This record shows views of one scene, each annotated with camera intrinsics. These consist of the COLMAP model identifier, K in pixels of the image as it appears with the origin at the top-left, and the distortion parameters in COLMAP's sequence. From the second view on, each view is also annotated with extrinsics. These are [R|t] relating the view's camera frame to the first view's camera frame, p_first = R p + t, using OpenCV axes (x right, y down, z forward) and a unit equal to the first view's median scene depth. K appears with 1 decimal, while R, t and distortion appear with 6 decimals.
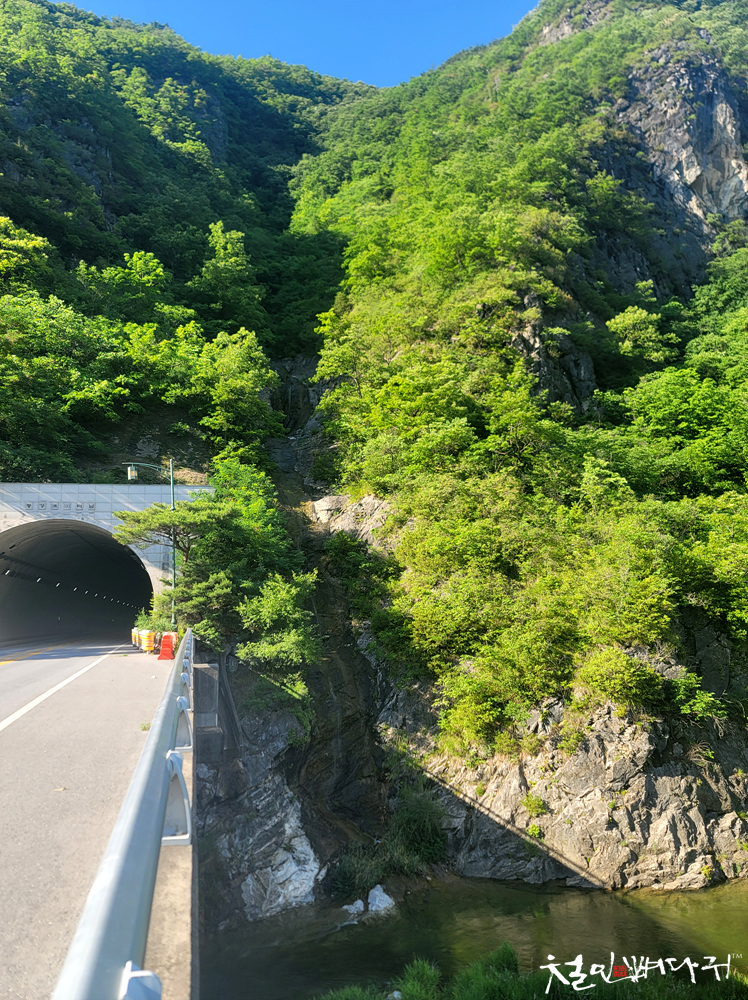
lens RADIAL K [[727.8, 0, 358.5], [0, 727.8, 495.0], [0, 0, 1]] dist [0.077503, -0.046540]
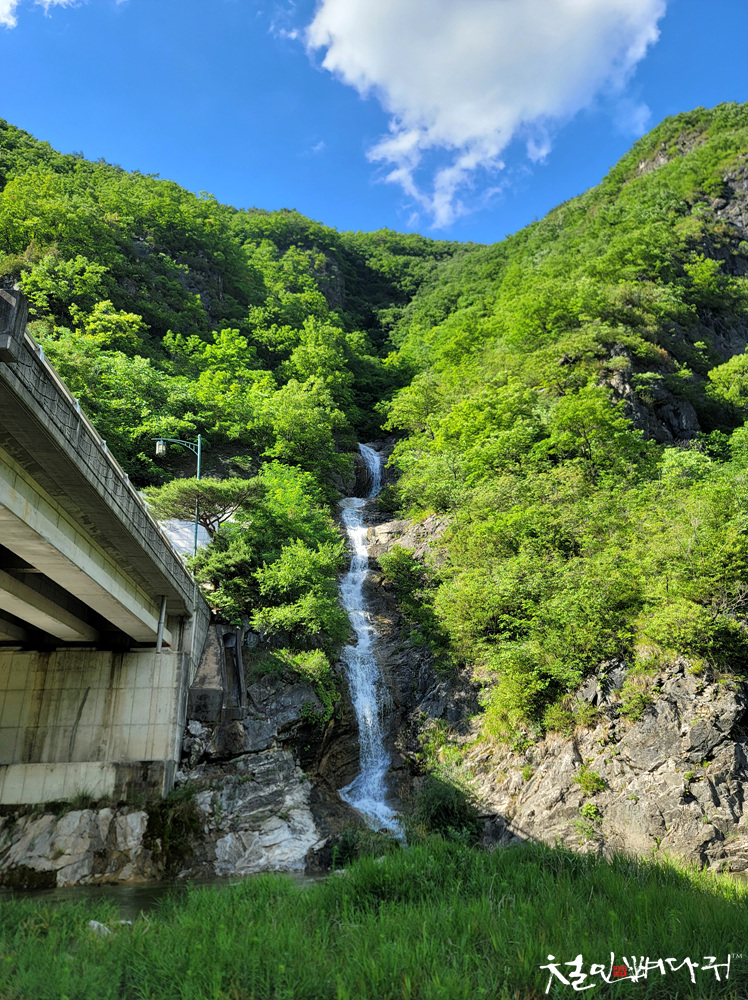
lens RADIAL K [[727.8, 0, 364.5], [0, 727.8, 502.1], [0, 0, 1]] dist [0.077503, -0.046540]
pose [[0.985149, -0.043475, -0.166109, 0.078423], [0.010029, 0.980332, -0.197100, 0.151946], [0.171411, 0.192507, 0.966209, 0.068564]]
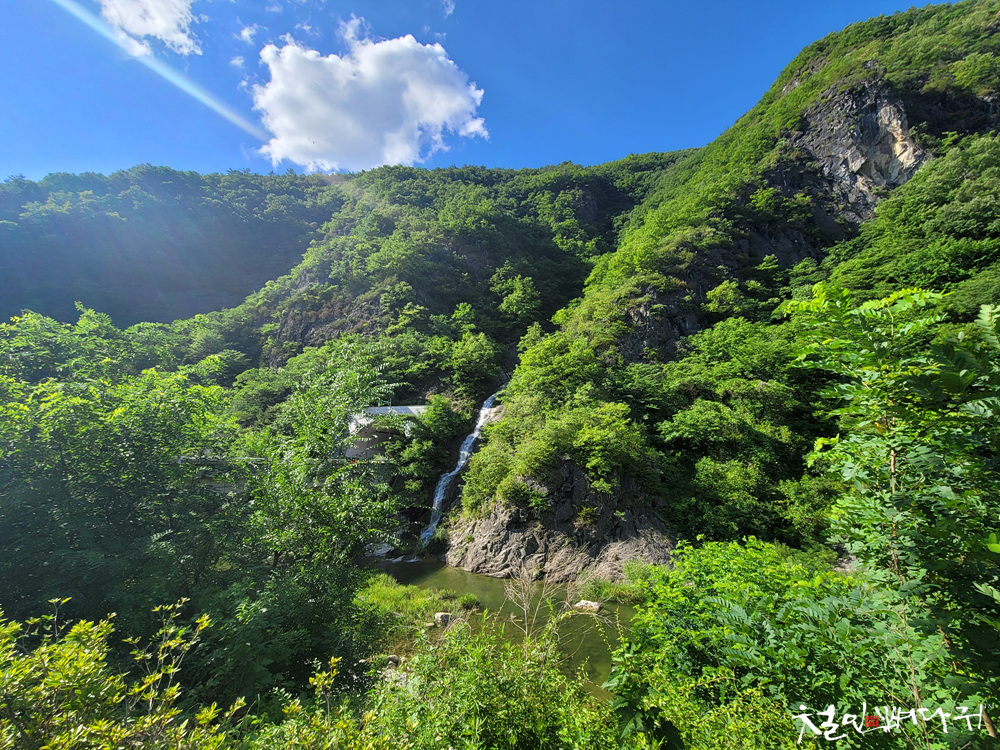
lens RADIAL K [[411.4, 0, 500.2], [0, 411.4, 373.7], [0, 0, 1]] dist [-0.011467, 0.003520]
pose [[0.846167, -0.070176, -0.528277, 0.589618], [0.044333, 0.997125, -0.061447, -0.018724], [0.531071, 0.028574, 0.846846, -0.060717]]
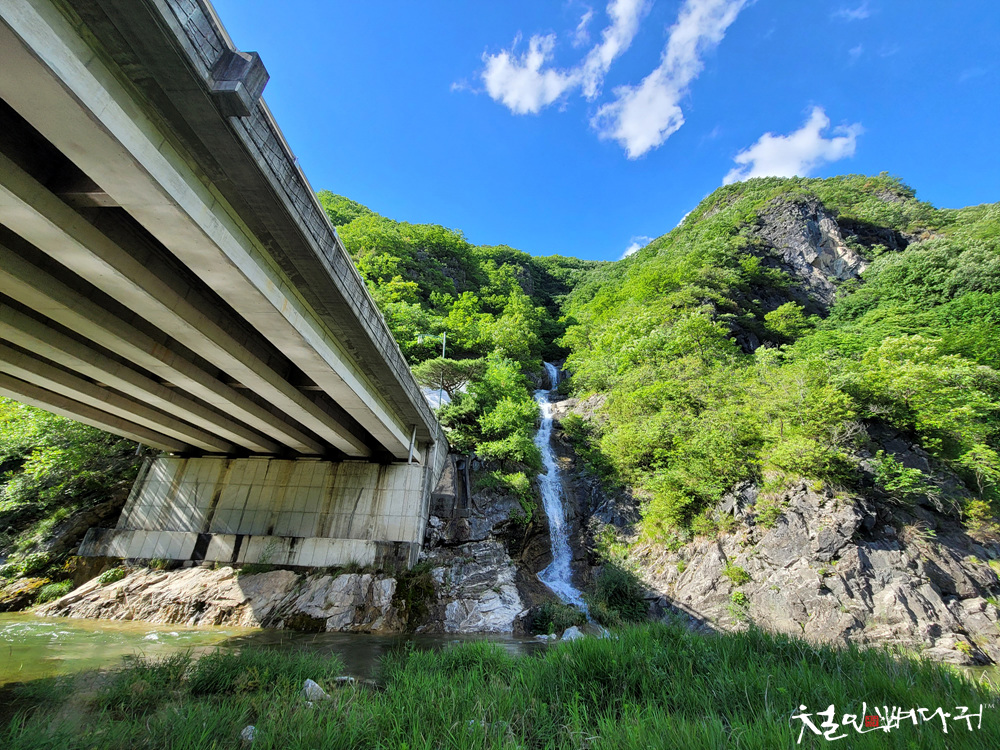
lens RADIAL K [[411.4, 0, 499.8], [0, 411.4, 373.5], [0, 0, 1]] dist [-0.011467, 0.003520]
pose [[0.962544, -0.054601, -0.265569, 0.048903], [-0.023190, 0.959342, -0.281292, 0.174904], [0.270131, 0.276914, 0.922143, 0.171181]]
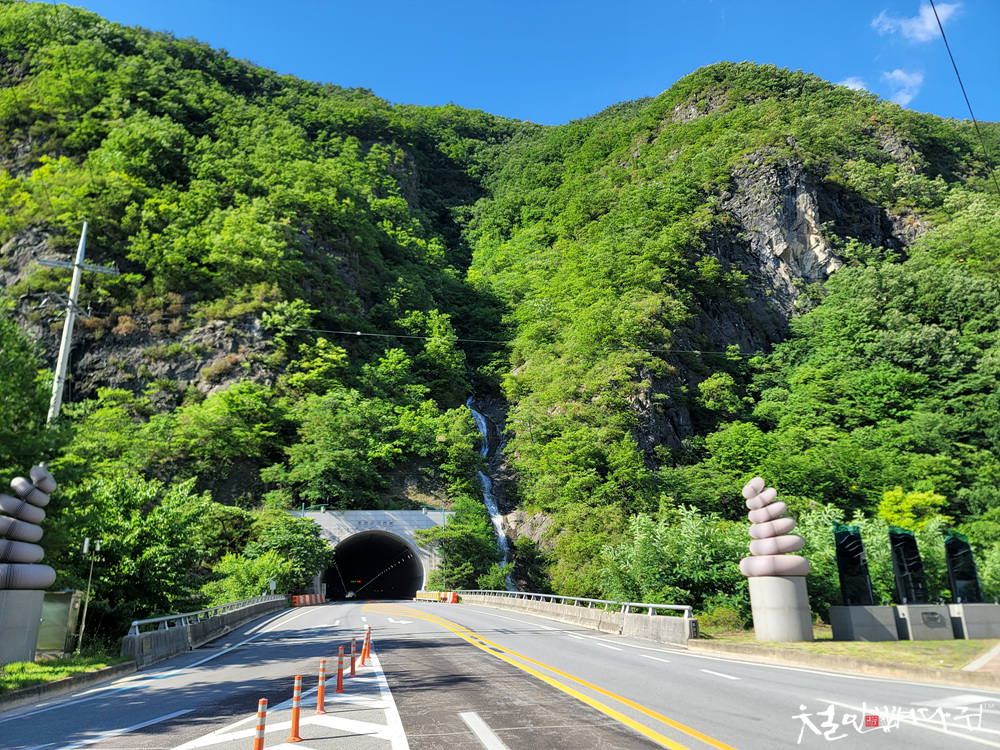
lens RADIAL K [[727.8, 0, 506.3], [0, 727.8, 377.3], [0, 0, 1]] dist [0.077503, -0.046540]
pose [[0.999782, 0.007690, -0.019423, -0.029312], [-0.009910, 0.993090, -0.116938, -0.103586], [0.018389, 0.117105, 0.992949, -0.664914]]
